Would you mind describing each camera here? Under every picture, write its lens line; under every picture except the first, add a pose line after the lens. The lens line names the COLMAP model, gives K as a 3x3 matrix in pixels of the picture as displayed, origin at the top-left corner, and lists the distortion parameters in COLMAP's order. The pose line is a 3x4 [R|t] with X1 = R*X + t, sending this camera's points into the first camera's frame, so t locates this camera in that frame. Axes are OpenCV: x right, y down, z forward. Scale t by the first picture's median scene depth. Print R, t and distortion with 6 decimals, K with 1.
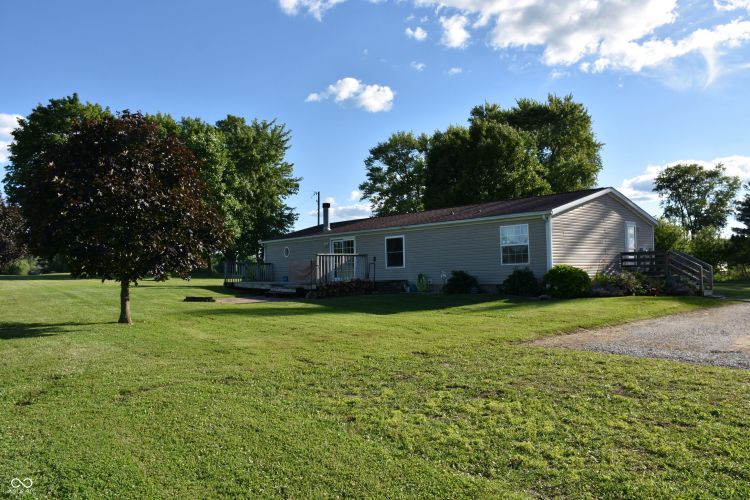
lens RADIAL K [[604.0, 0, 375.0], [0, 604.0, 250.0], [0, 0, 1]] dist [-0.069206, 0.005664]
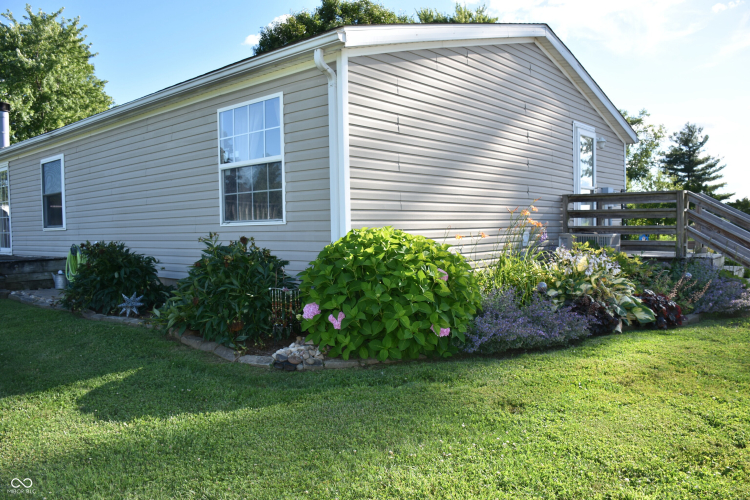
lens RADIAL K [[604.0, 0, 375.0], [0, 604.0, 250.0], [0, 0, 1]] dist [-0.069206, 0.005664]
pose [[0.991479, -0.004332, 0.130198, 0.212466], [-0.005530, 0.997146, 0.075291, 0.010589], [-0.130152, -0.075369, 0.988625, 0.560087]]
